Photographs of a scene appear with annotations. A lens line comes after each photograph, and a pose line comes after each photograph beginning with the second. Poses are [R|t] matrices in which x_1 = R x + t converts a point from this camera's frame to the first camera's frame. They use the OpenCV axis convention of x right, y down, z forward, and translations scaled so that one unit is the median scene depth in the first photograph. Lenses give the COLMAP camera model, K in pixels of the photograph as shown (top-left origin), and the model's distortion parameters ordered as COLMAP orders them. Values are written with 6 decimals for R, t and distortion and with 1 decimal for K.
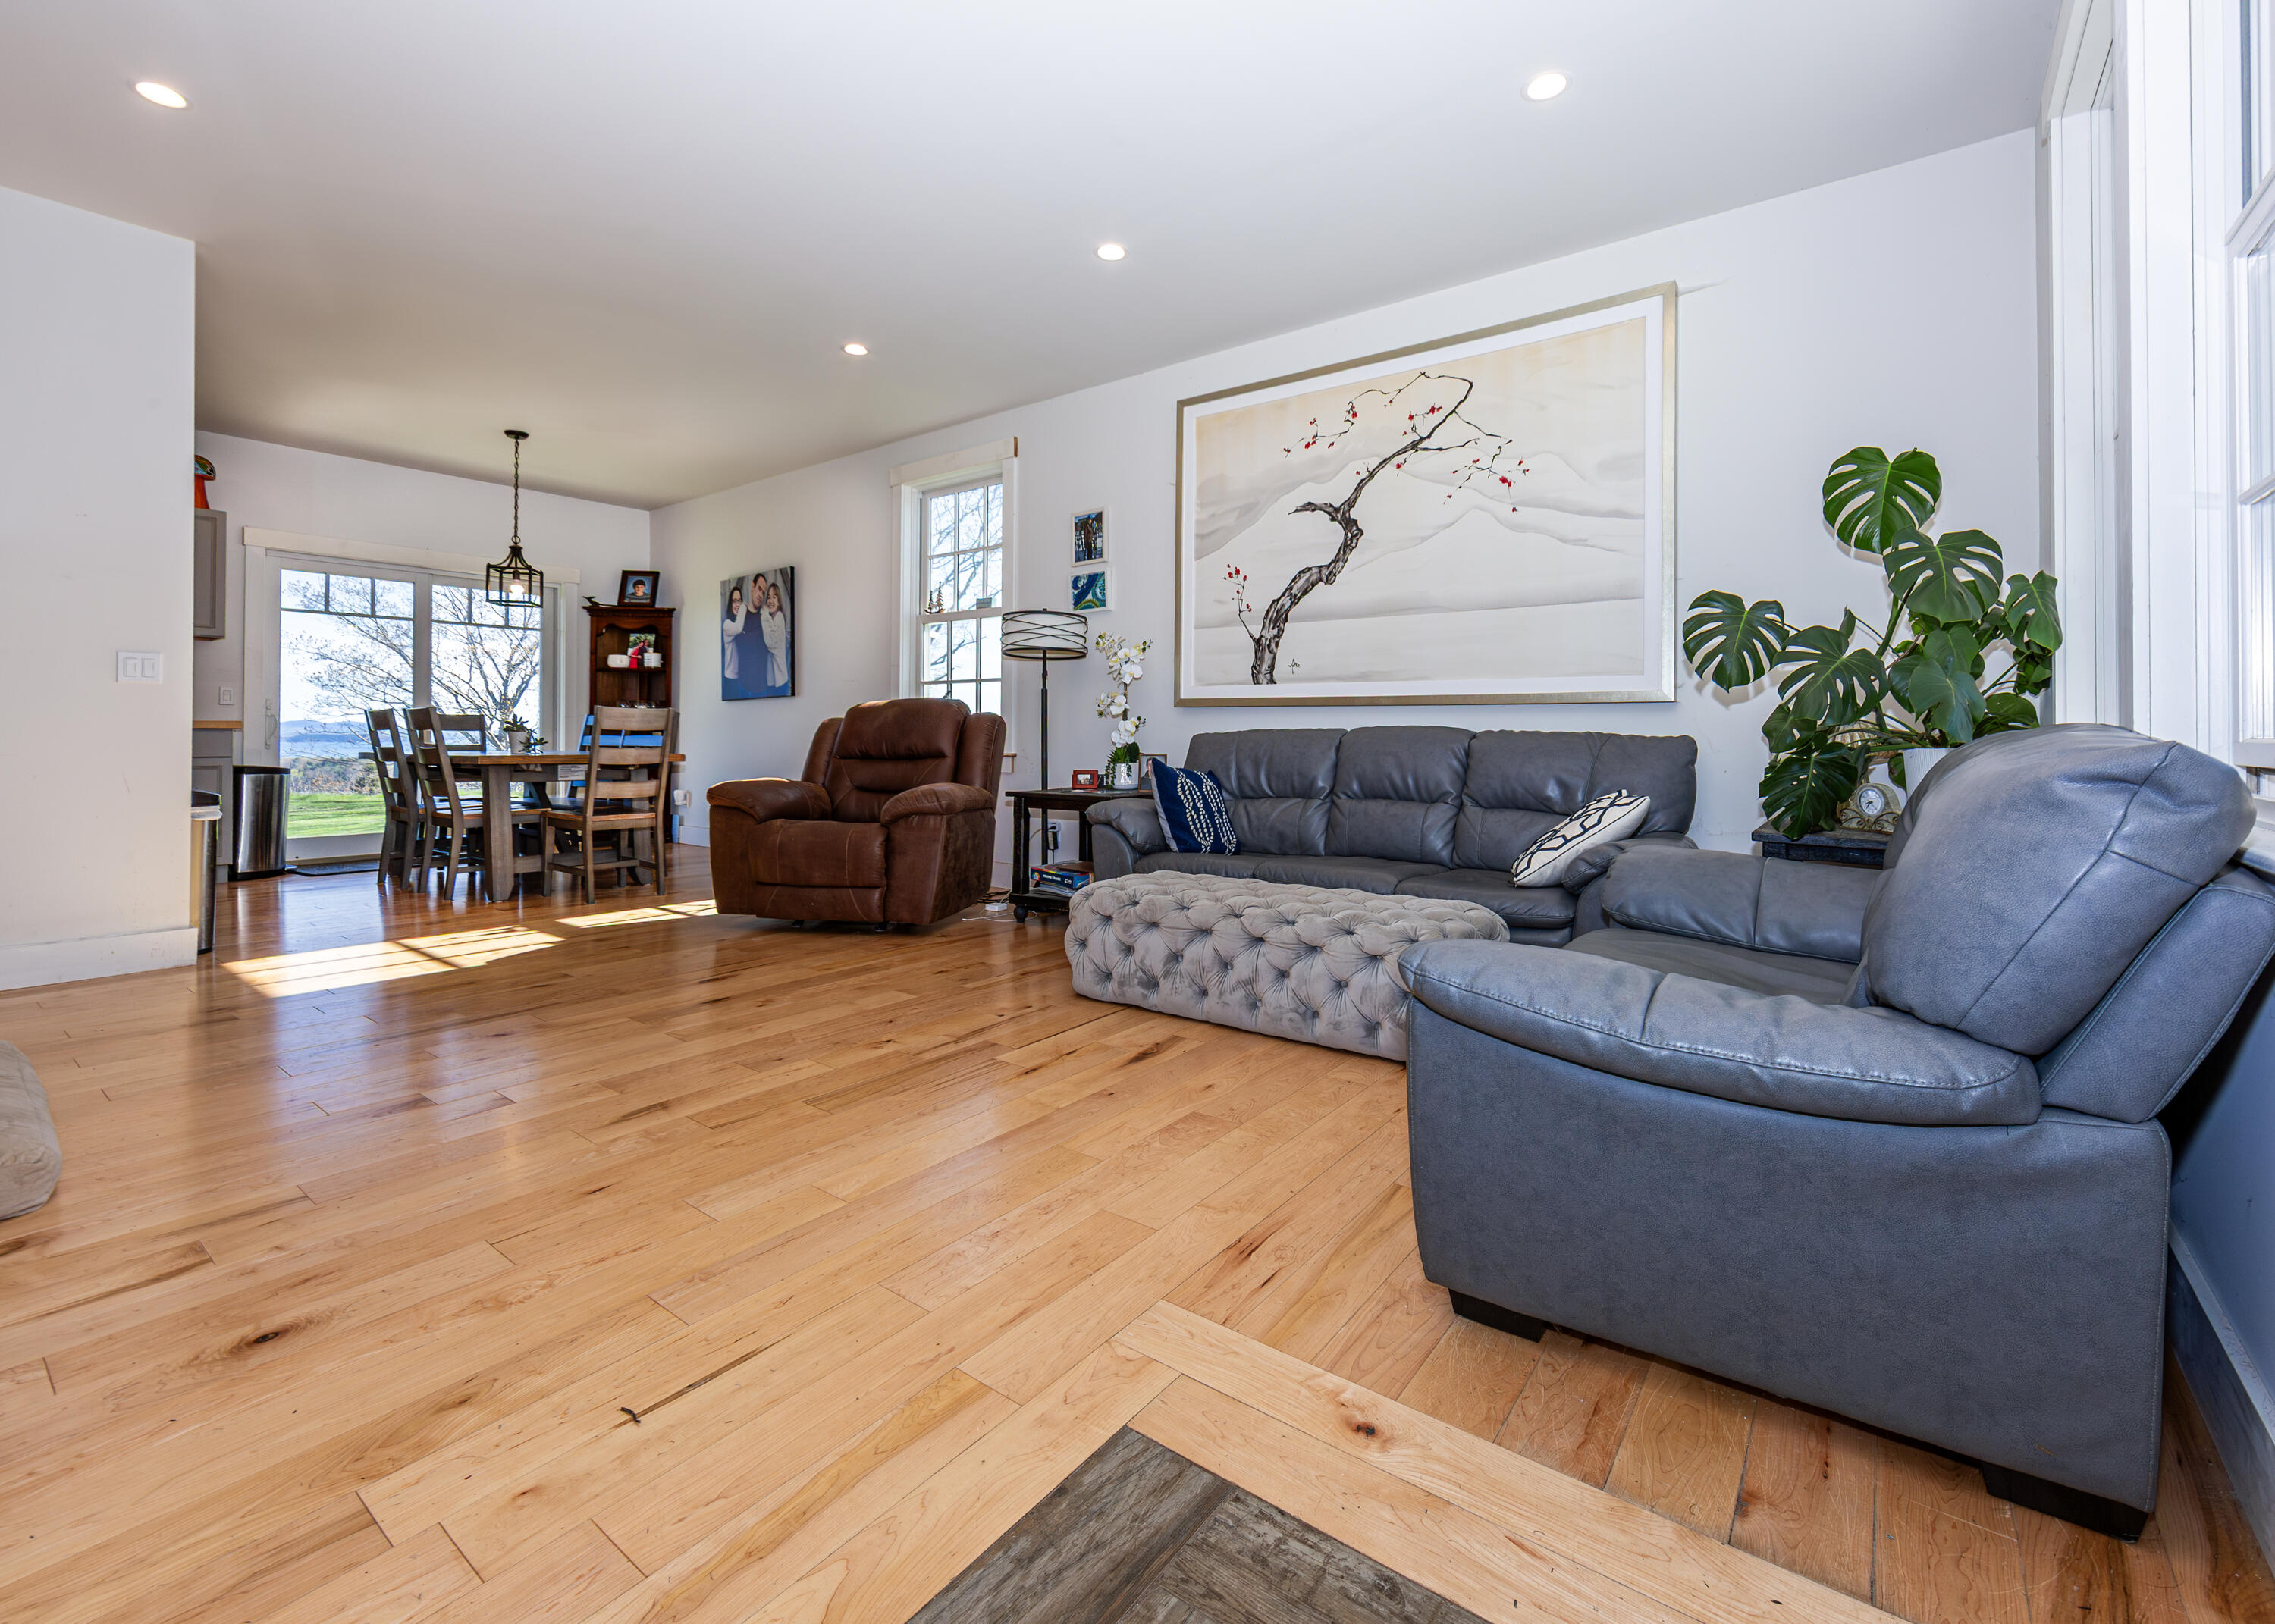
lens RADIAL K [[976.2, 0, 1183.0], [0, 976.2, 728.4], [0, 0, 1]] dist [-0.000874, -0.000845]
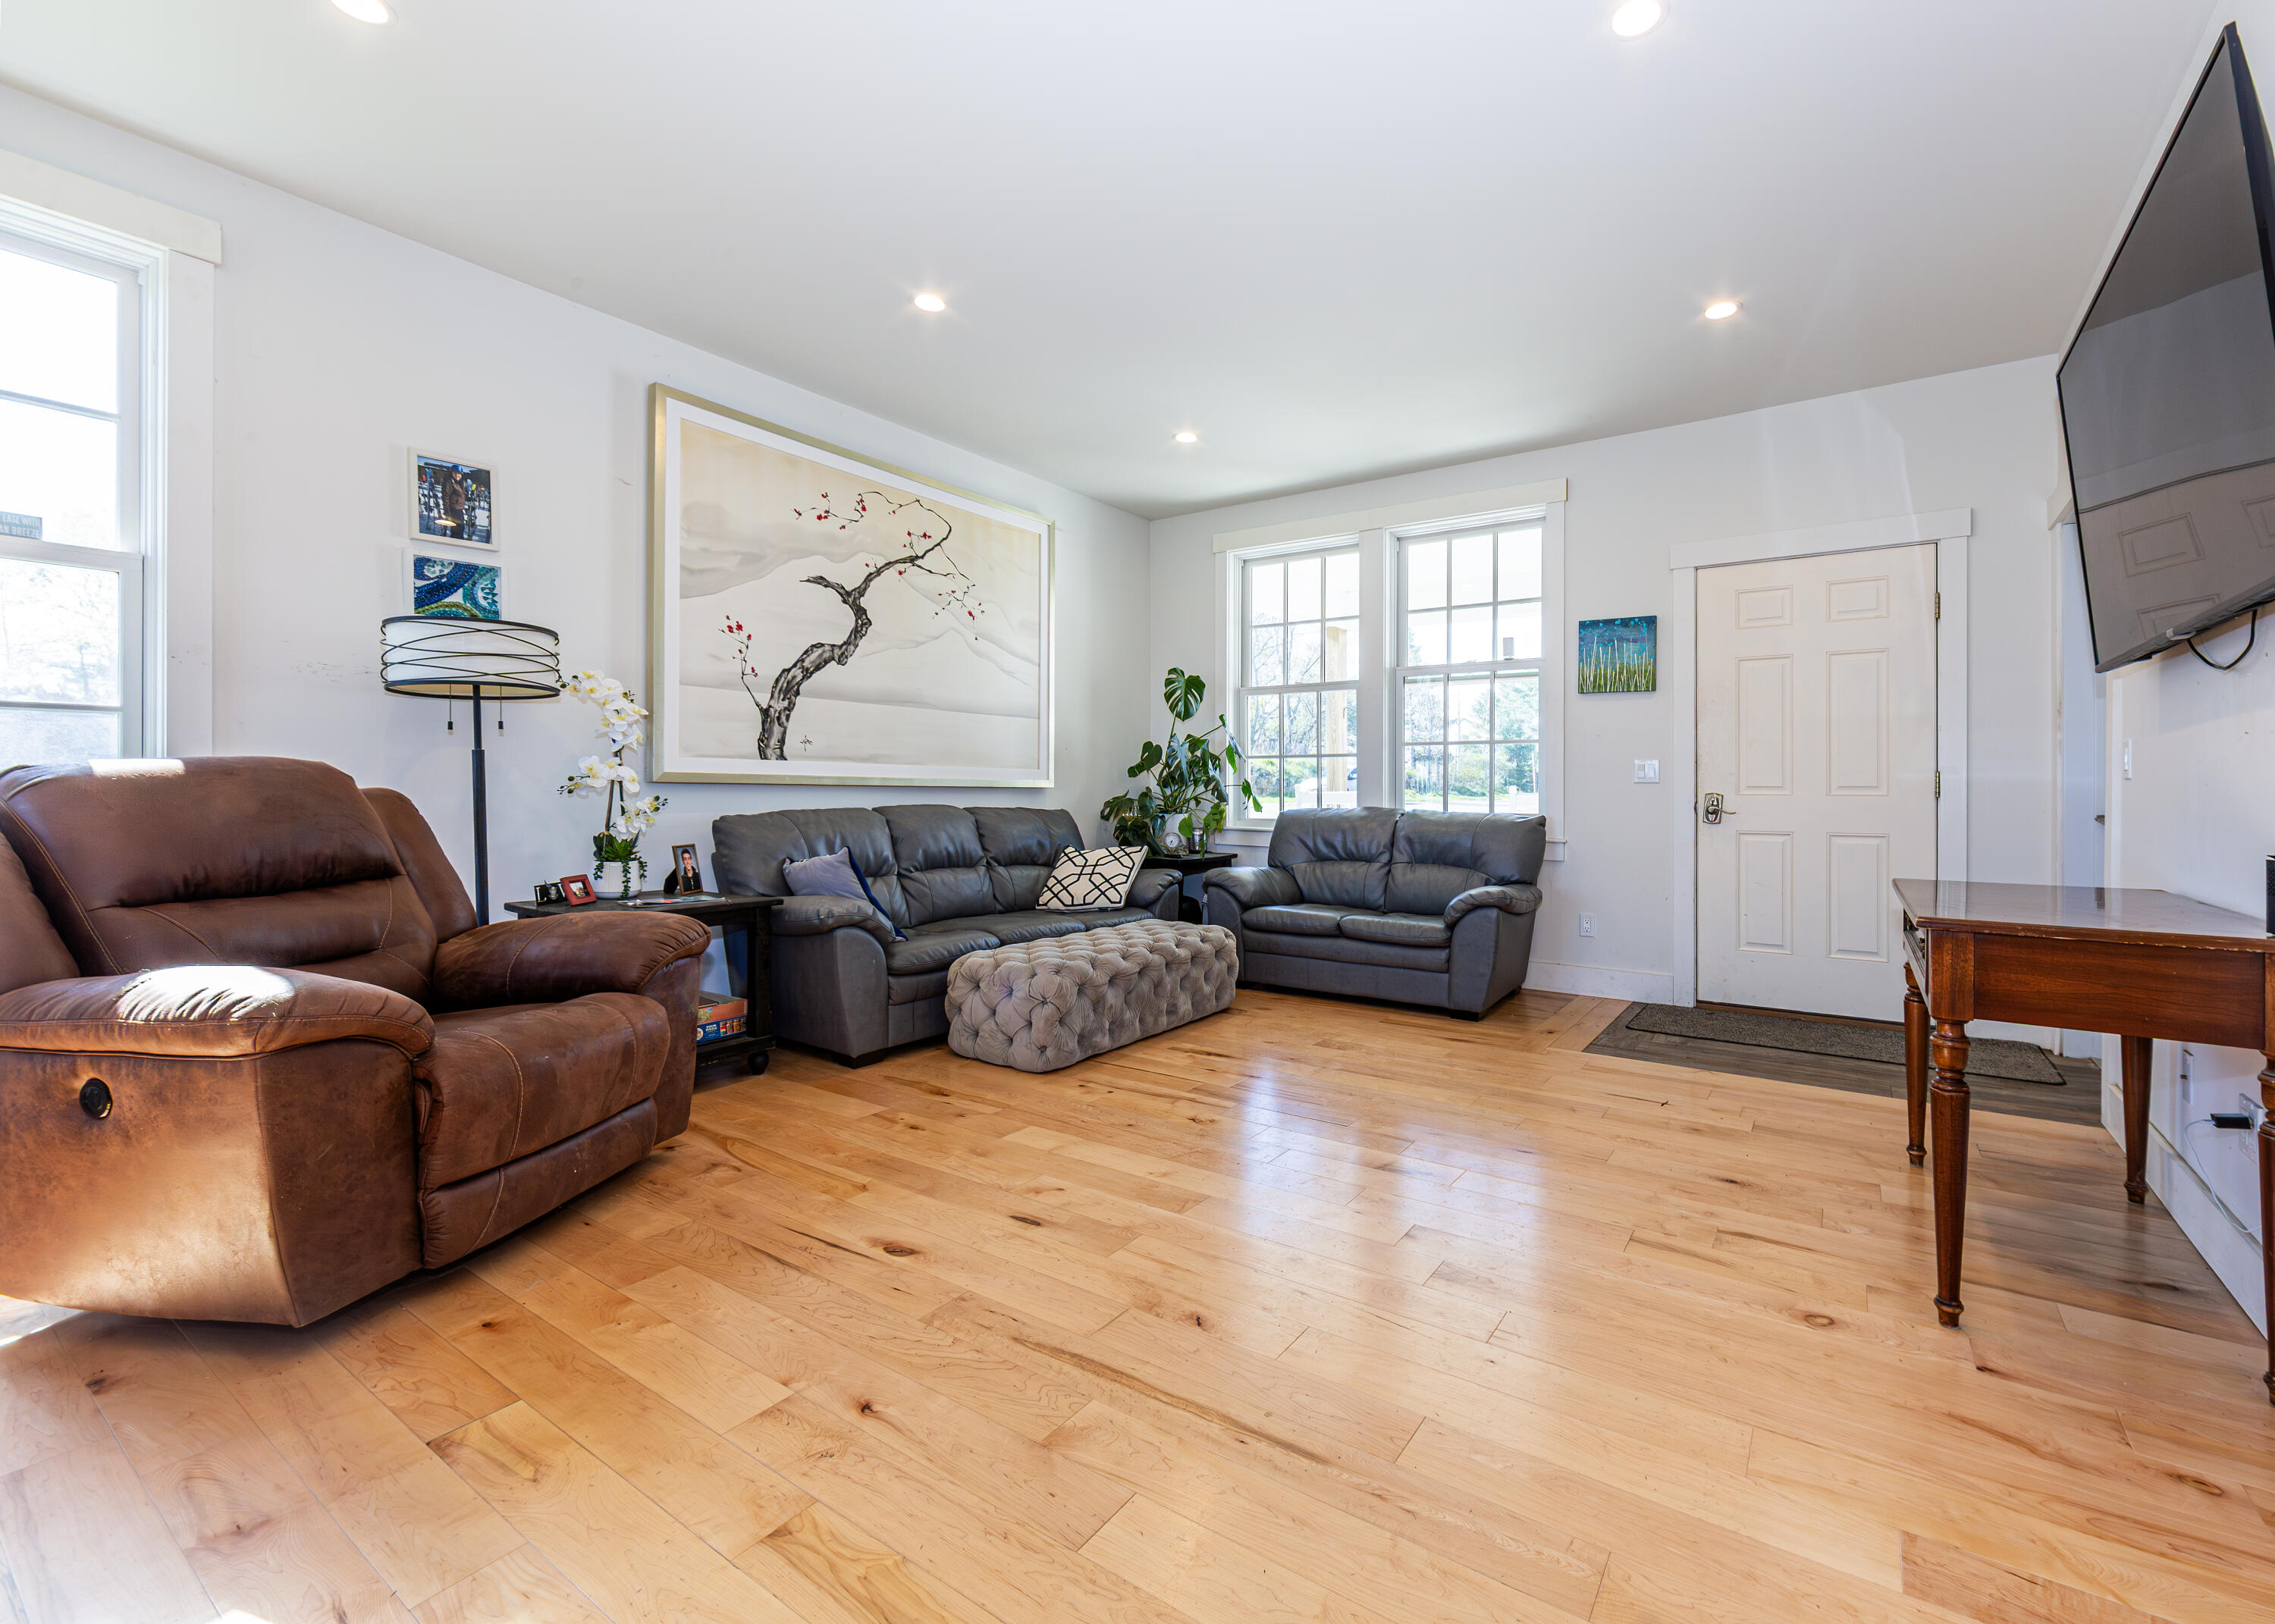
lens RADIAL K [[976.2, 0, 1140.3], [0, 976.2, 796.4], [0, 0, 1]] dist [-0.000874, -0.000845]
pose [[-0.004106, -0.009223, 0.999949, -0.812961], [-0.006122, 0.999939, 0.009197, -0.021725], [-0.999973, -0.006083, -0.004162, 0.654310]]
